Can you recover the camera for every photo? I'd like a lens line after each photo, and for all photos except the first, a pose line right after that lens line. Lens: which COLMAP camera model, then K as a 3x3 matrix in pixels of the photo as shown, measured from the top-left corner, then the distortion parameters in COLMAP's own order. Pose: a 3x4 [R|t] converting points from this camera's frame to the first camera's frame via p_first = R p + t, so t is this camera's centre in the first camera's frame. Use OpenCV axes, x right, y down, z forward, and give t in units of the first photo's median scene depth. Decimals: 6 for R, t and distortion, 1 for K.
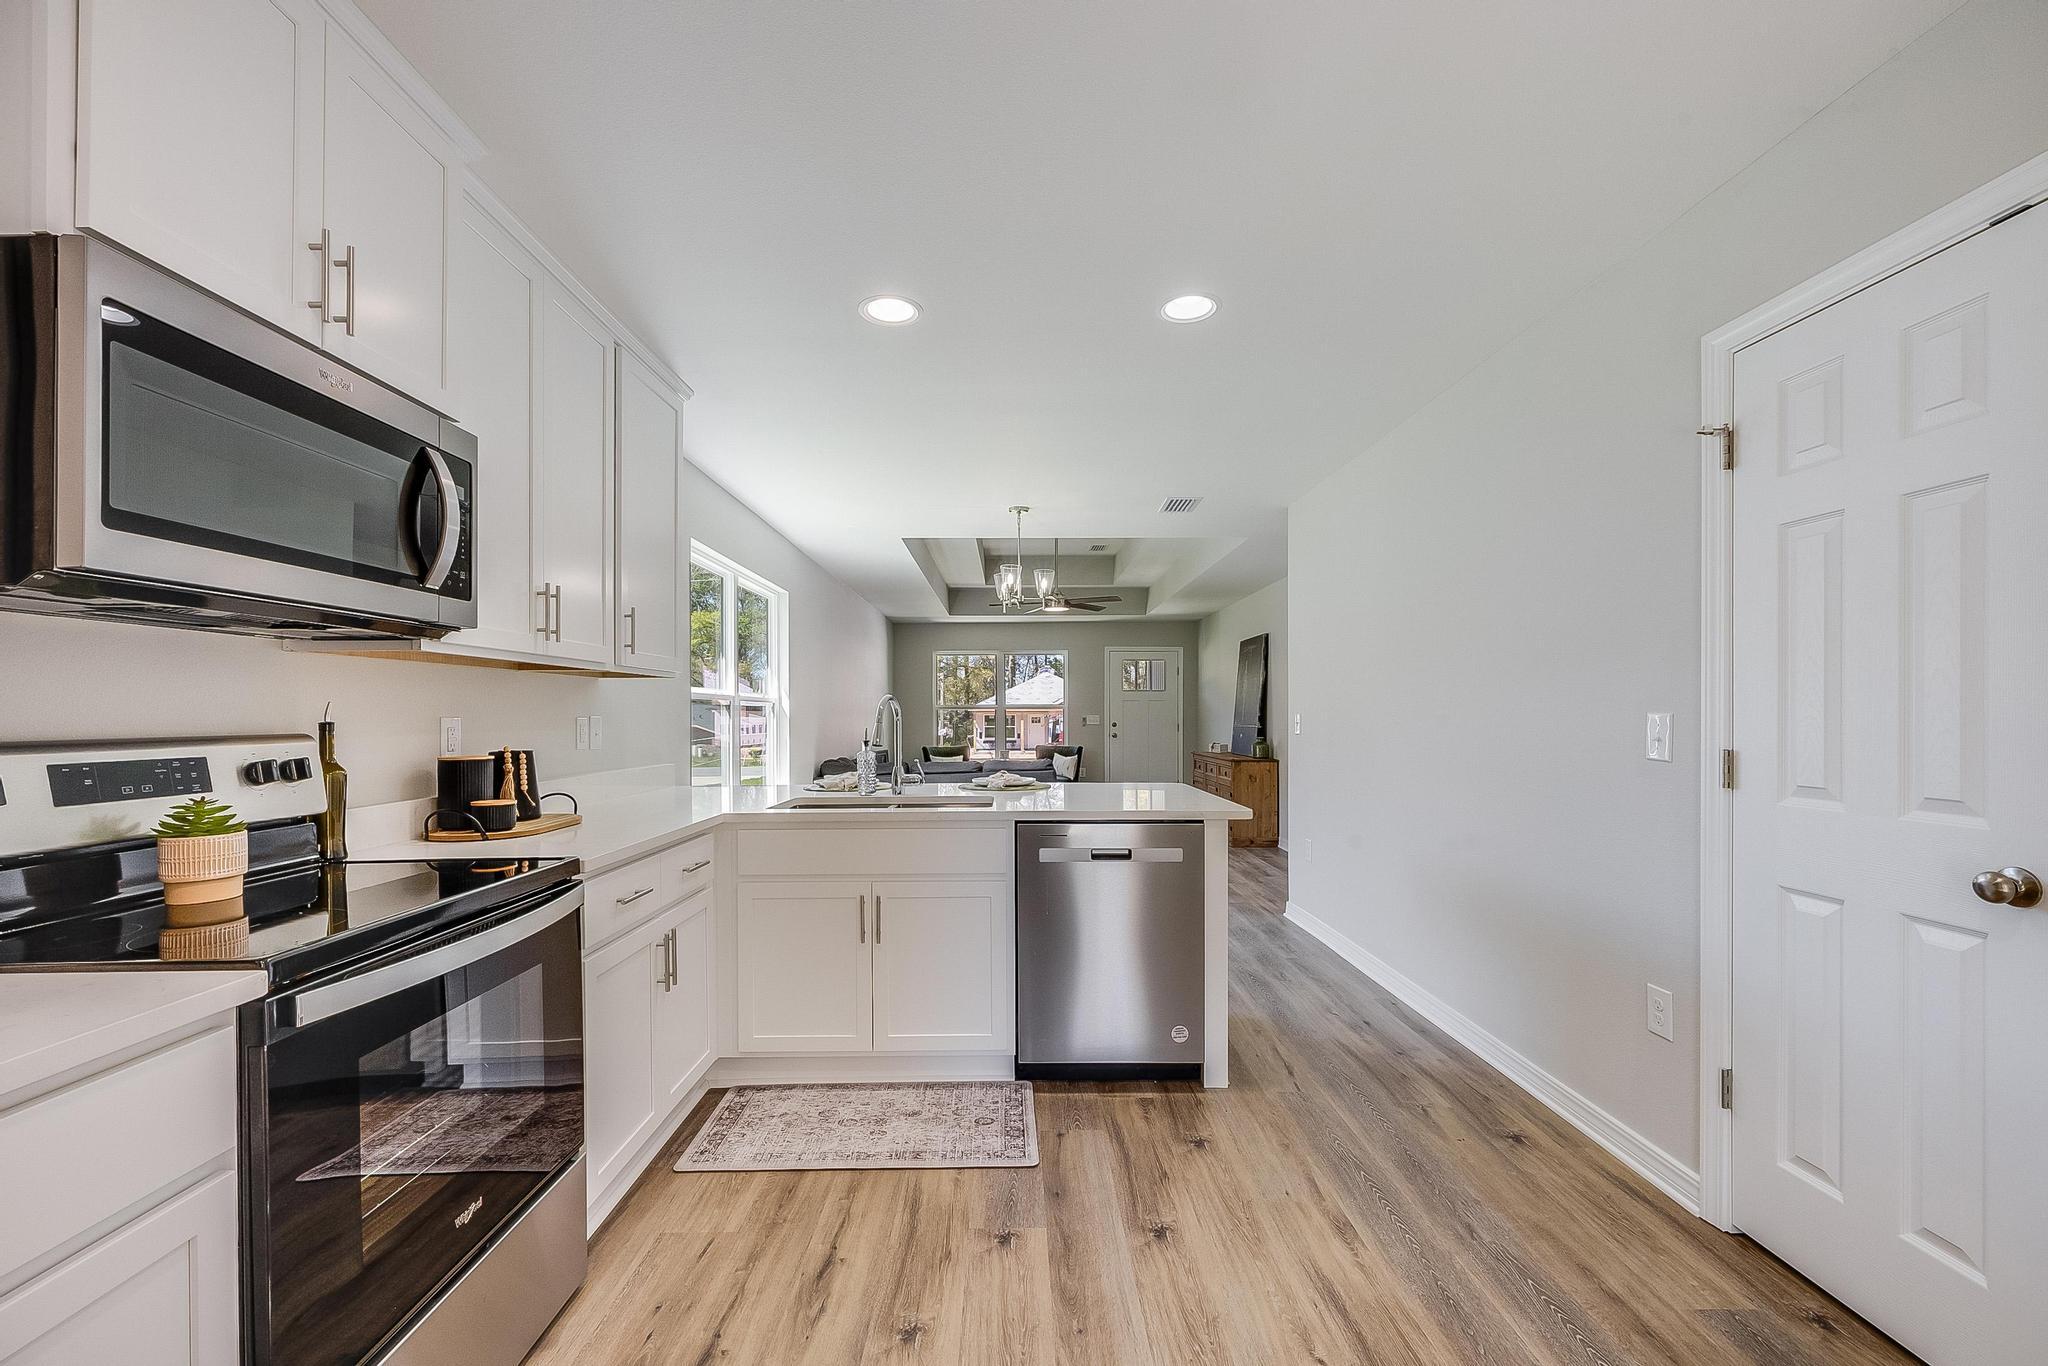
lens RADIAL K [[832.4, 0, 1011.3], [0, 832.4, 709.2], [0, 0, 1]] dist [0.008574, 0.002101]
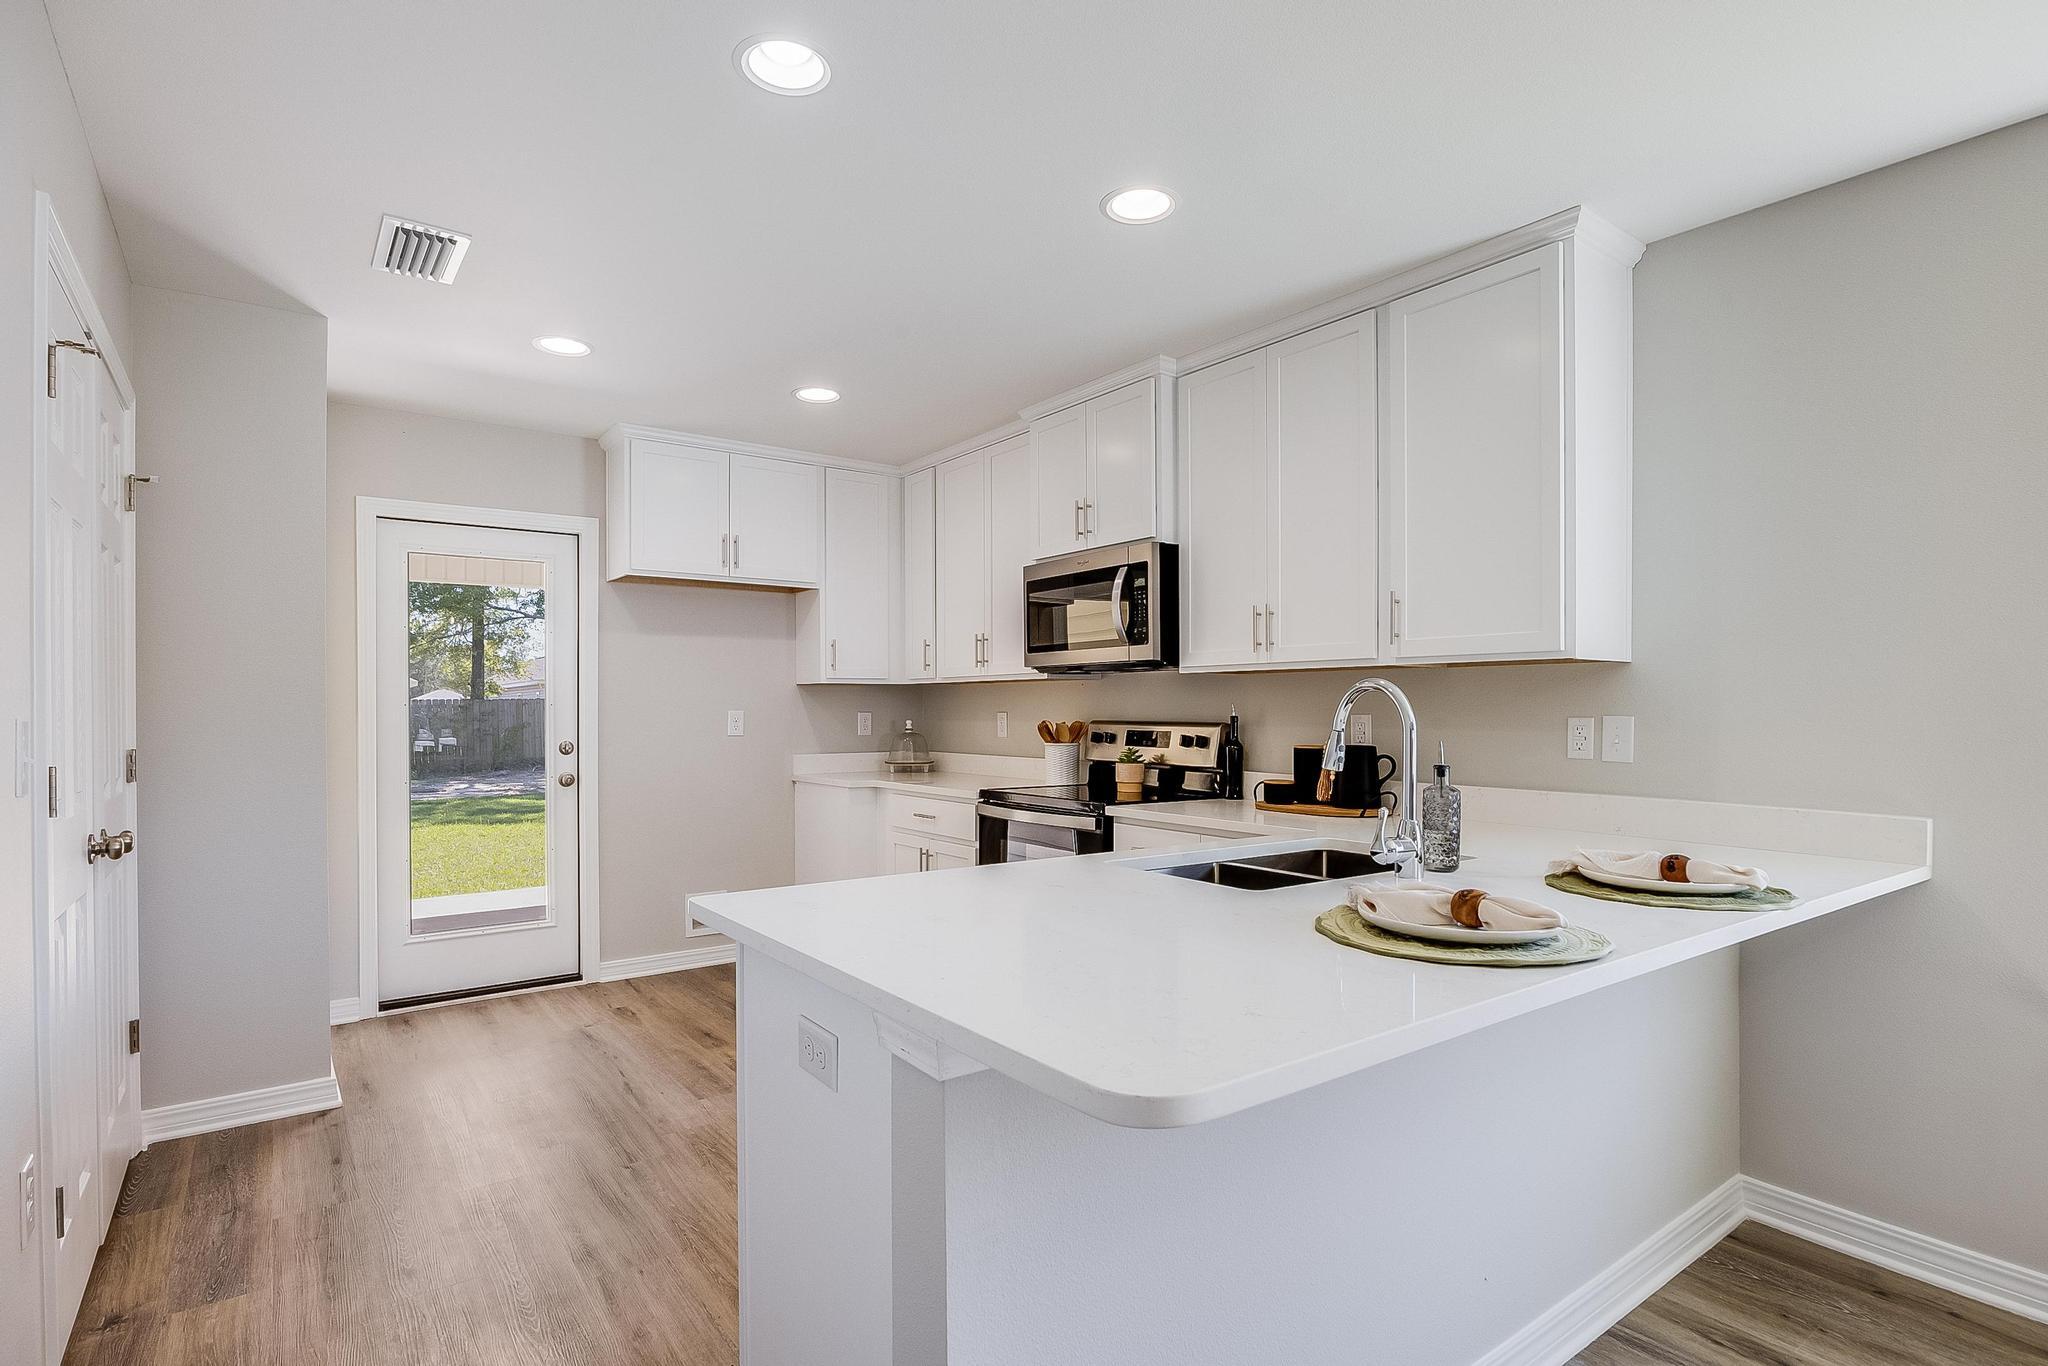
lens RADIAL K [[1024.1, 0, 1017.4], [0, 1024.1, 715.7], [0, 0, 1]] dist [0.001275, -0.001891]
pose [[-0.808114, 0.007566, -0.588978, 0.132637], [0.006624, 0.999971, 0.003757, 0.000884], [0.588989, -0.000865, -0.808141, 0.435110]]
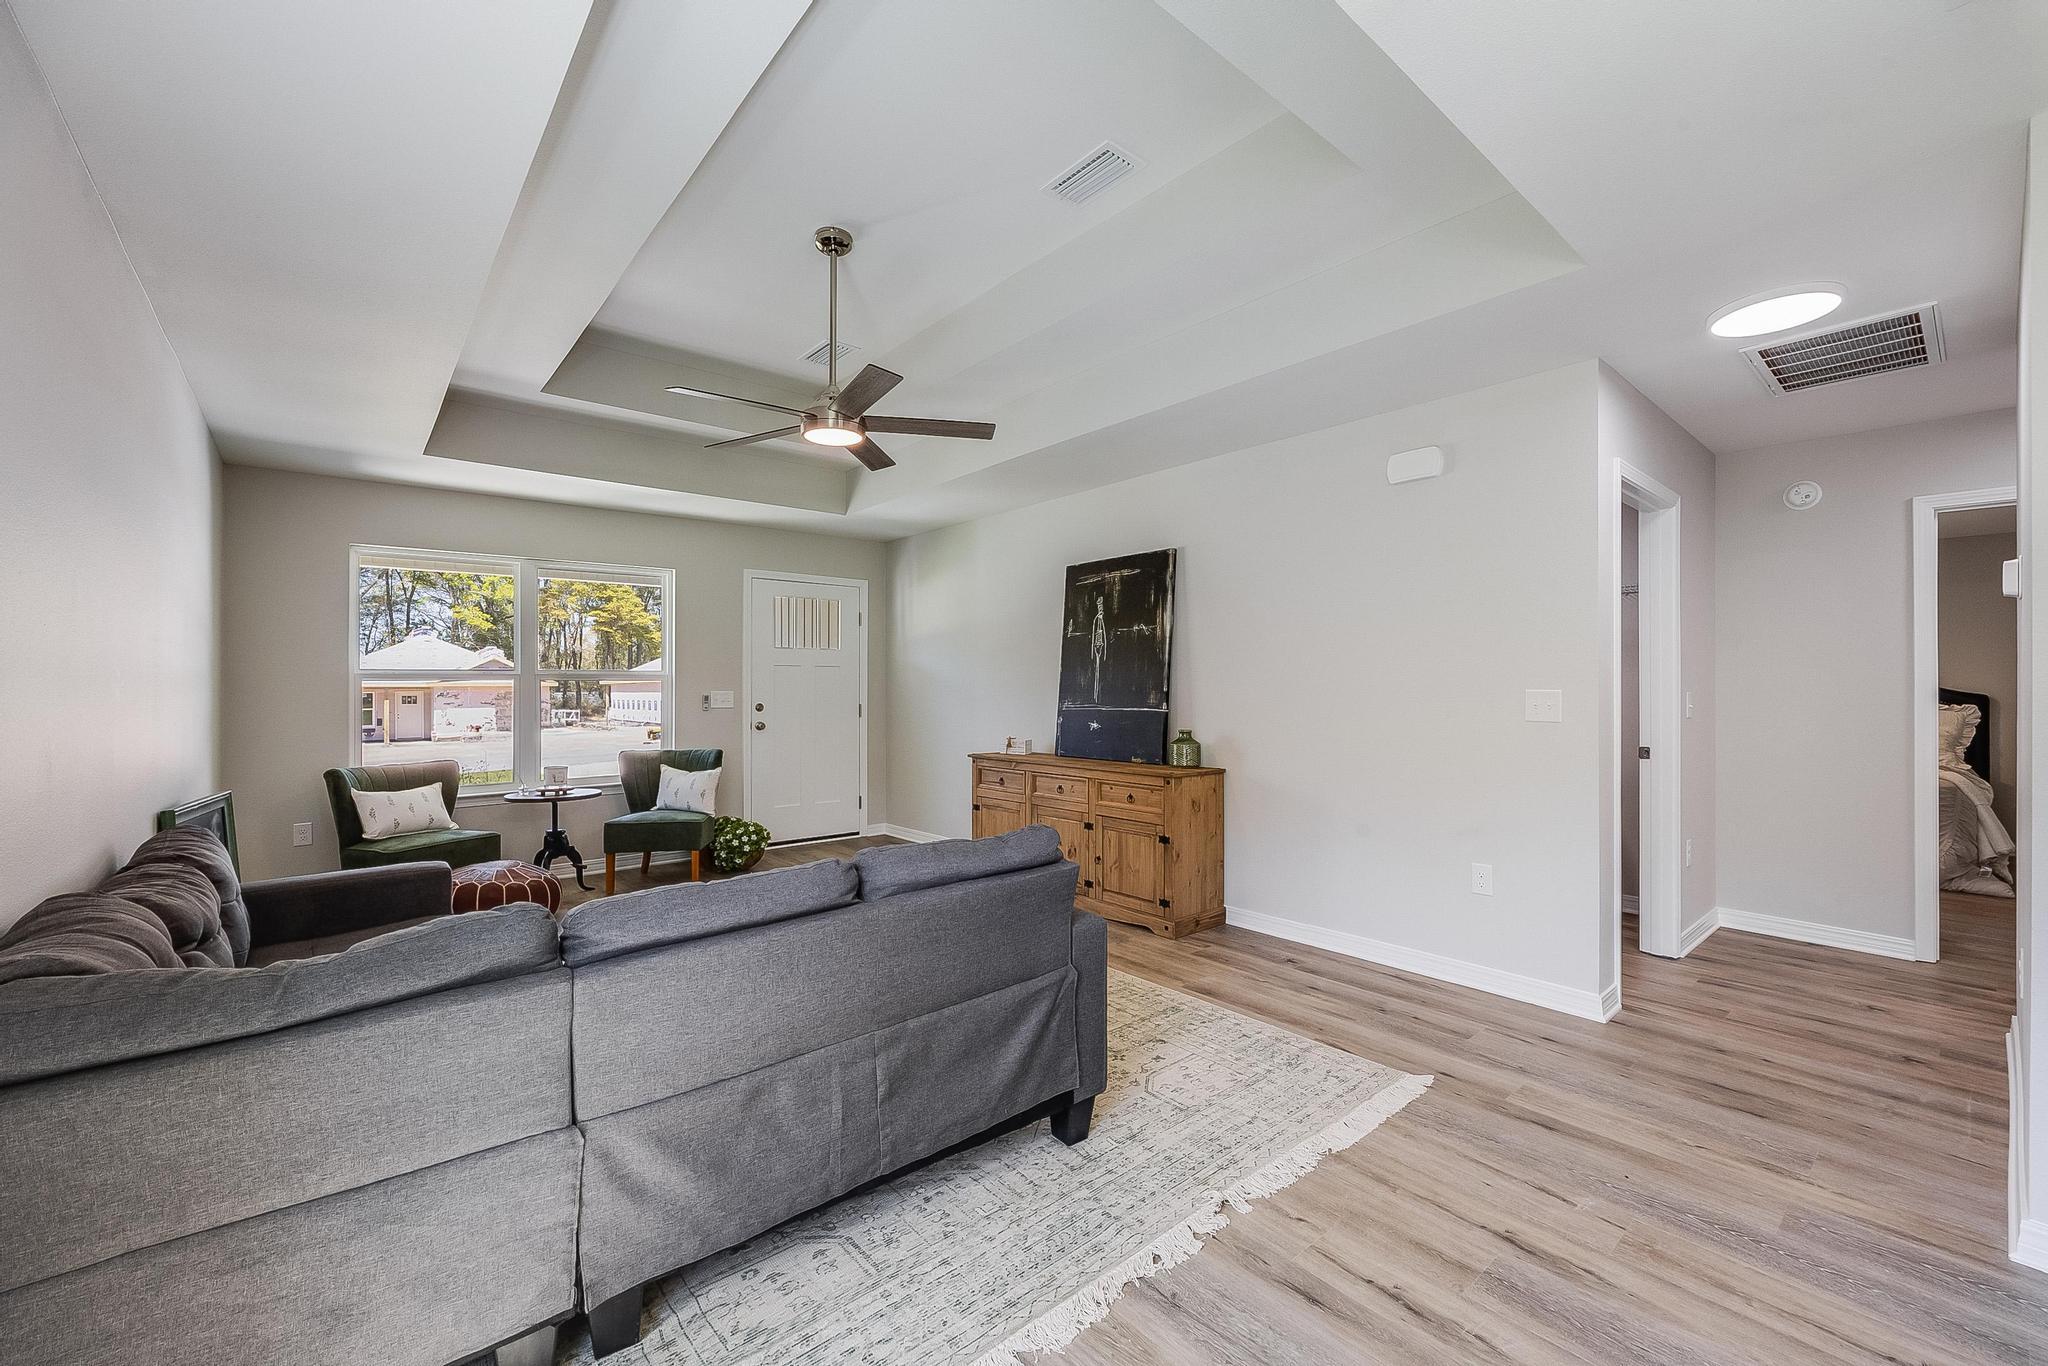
lens RADIAL K [[832.4, 0, 1021.0], [0, 832.4, 674.9], [0, 0, 1]] dist [0.008574, 0.002101]
pose [[0.771127, 0.009063, 0.636617, -0.112448], [-0.001221, 0.999918, -0.012756, 0.003011], [-0.636681, 0.009059, 0.771074, 0.493641]]
